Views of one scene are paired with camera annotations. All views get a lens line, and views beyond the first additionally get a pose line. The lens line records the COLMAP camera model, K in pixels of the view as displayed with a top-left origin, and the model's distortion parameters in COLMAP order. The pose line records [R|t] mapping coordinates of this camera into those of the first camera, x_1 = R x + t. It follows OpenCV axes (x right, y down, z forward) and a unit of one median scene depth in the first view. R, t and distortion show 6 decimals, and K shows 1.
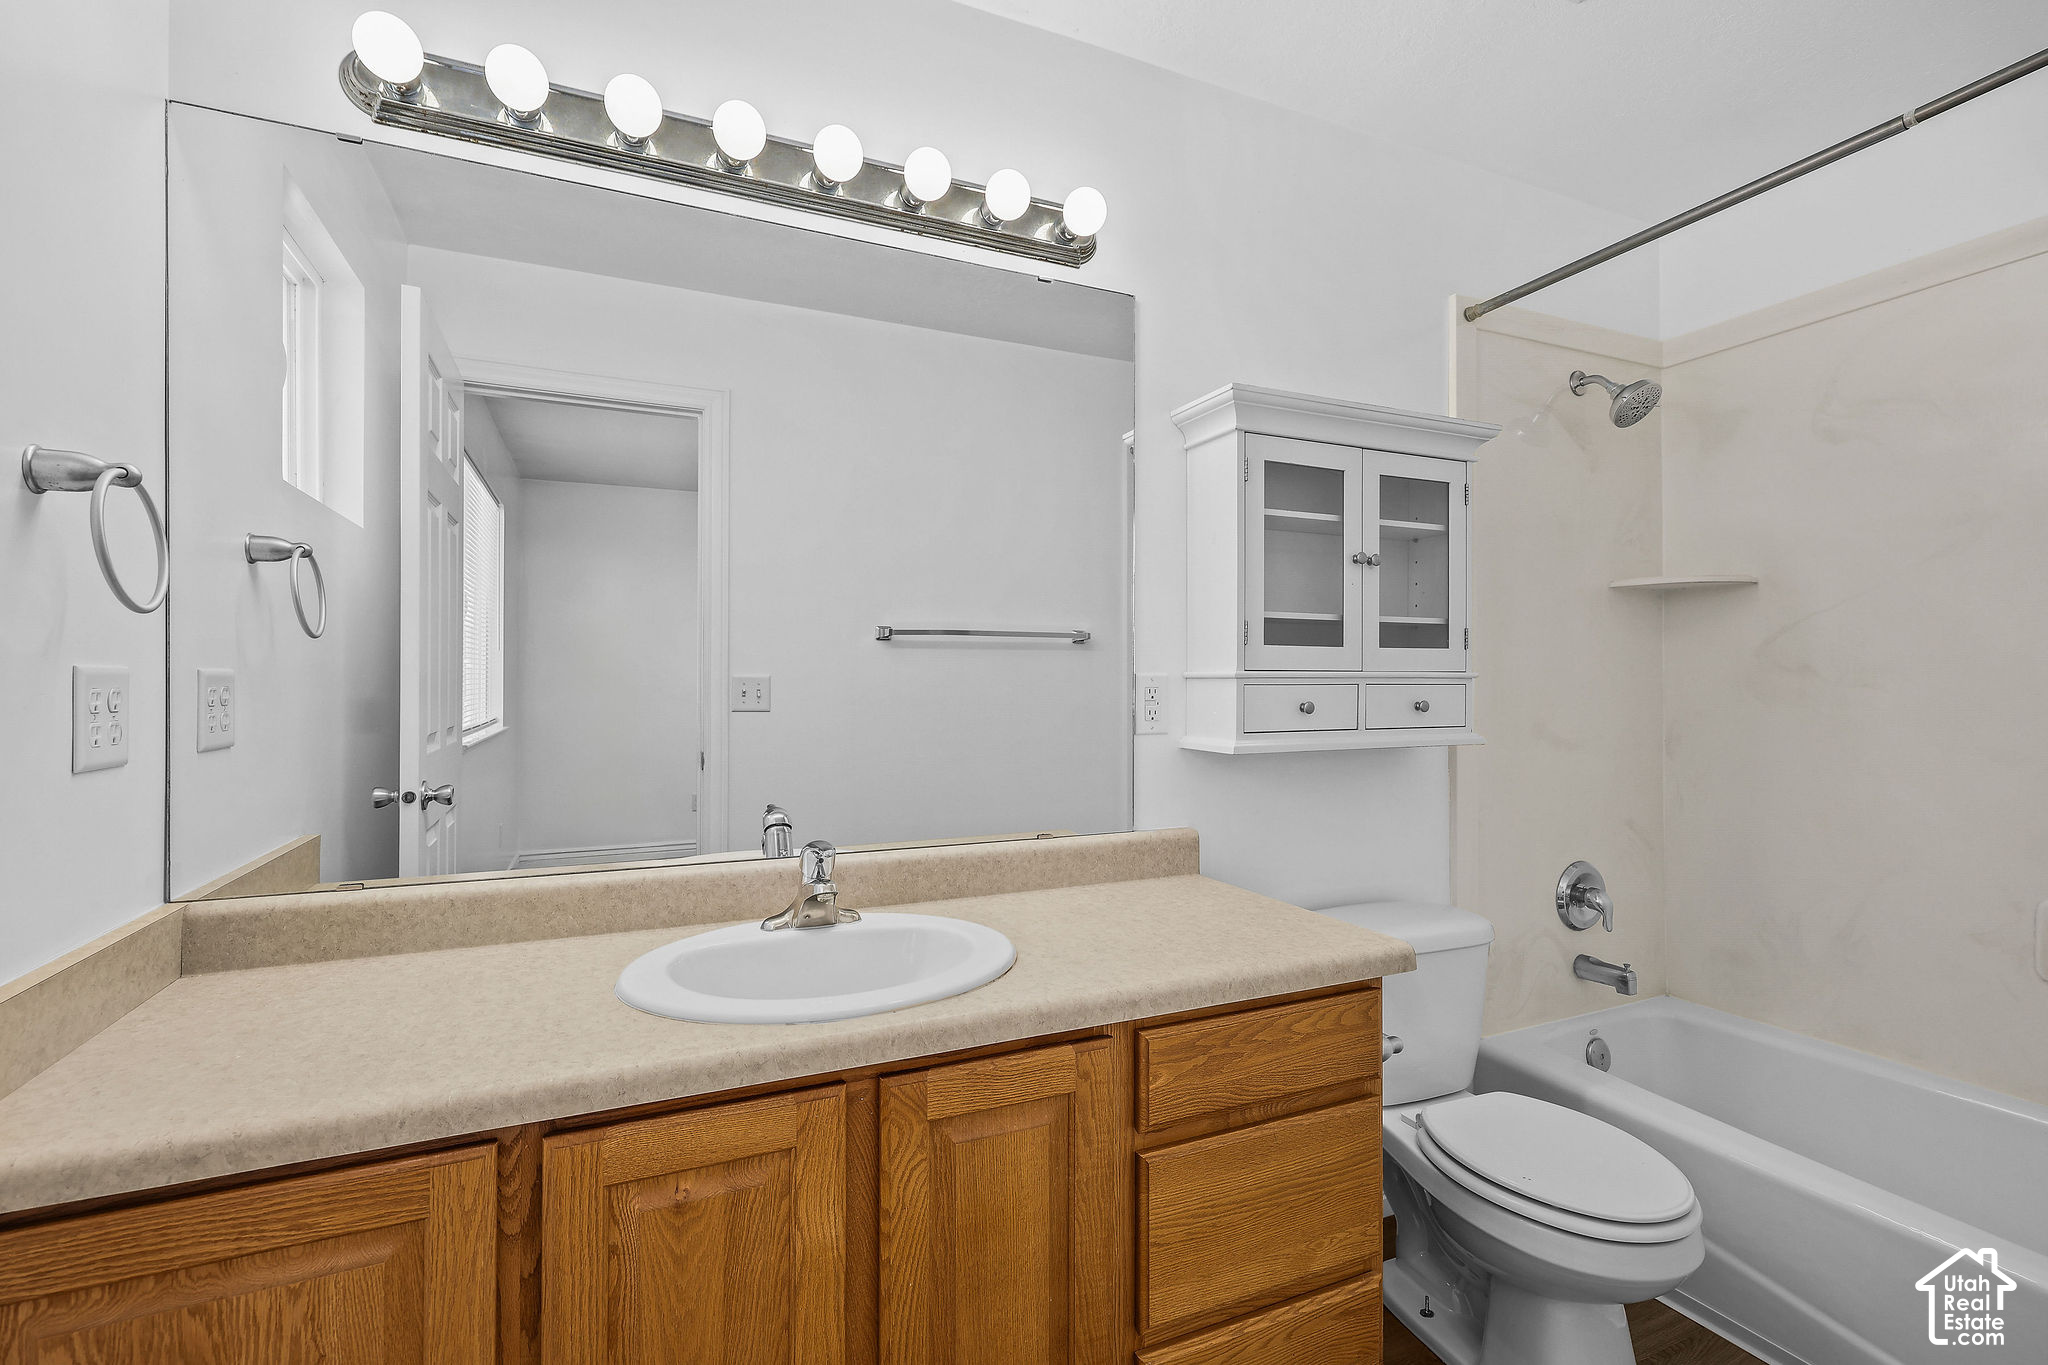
lens RADIAL K [[910.6, 0, 1020.8], [0, 910.6, 673.6], [0, 0, 1]] dist [-0.004081, 0.000029]
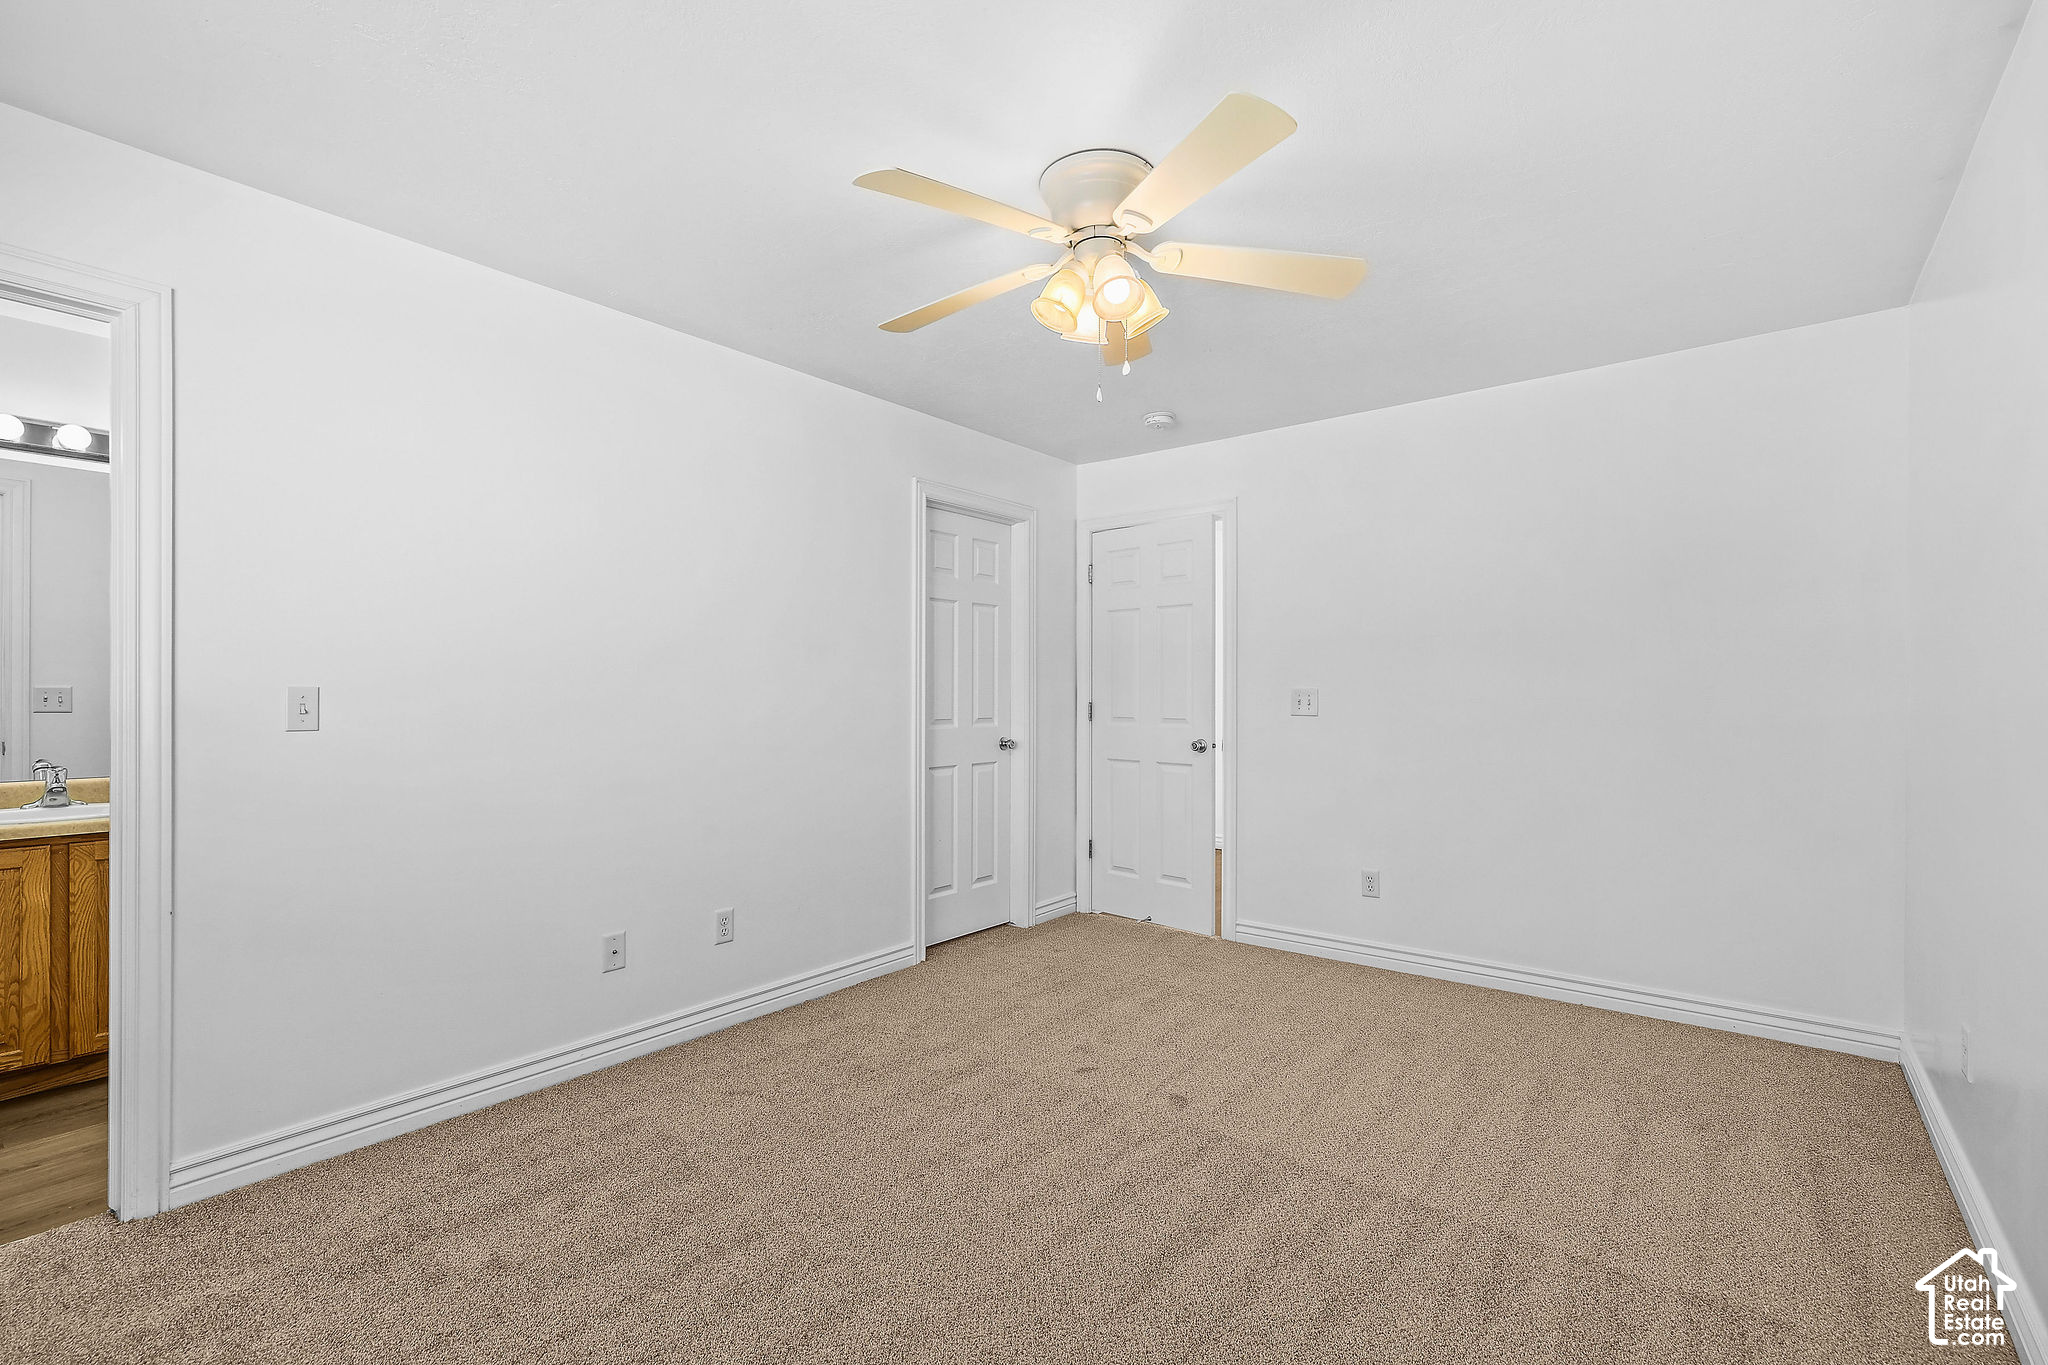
lens RADIAL K [[910.6, 0, 1002.3], [0, 910.6, 680.1], [0, 0, 1]] dist [-0.004081, 0.000029]
pose [[0.893072, -0.002332, 0.449908, 1.086104], [0.000110, 0.999988, 0.004965, -0.041396], [-0.449914, -0.004385, 0.893061, -2.573543]]
